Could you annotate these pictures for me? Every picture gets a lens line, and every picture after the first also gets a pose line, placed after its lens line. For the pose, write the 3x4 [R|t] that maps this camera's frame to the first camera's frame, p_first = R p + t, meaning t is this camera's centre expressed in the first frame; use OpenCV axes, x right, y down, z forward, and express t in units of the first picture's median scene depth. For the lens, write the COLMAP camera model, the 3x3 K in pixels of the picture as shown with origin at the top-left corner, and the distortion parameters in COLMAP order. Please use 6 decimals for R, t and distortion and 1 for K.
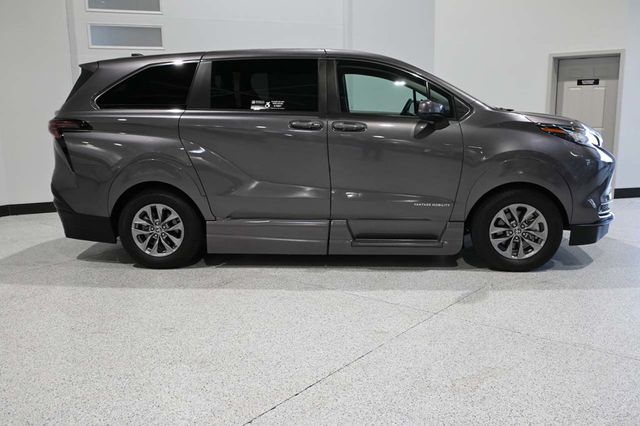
lens RADIAL K [[581.4, 0, 320.1], [0, 581.4, 196.9], [0, 0, 1]] dist [0.064890, -0.270620]
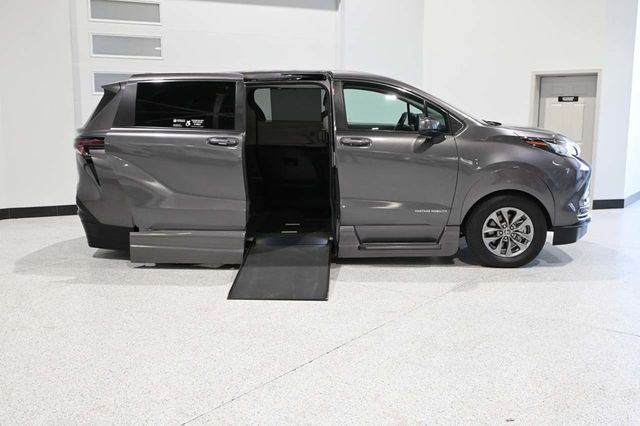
lens RADIAL K [[639.0, 0, 320.0], [0, 639.0, 213.0], [0, 0, 1]] dist [-0.007816, -0.003972]
pose [[0.999293, -0.014714, 0.034606, -0.062399], [0.014695, 0.999892, 0.000797, 0.013539], [-0.034614, -0.000288, 0.999401, -0.213814]]
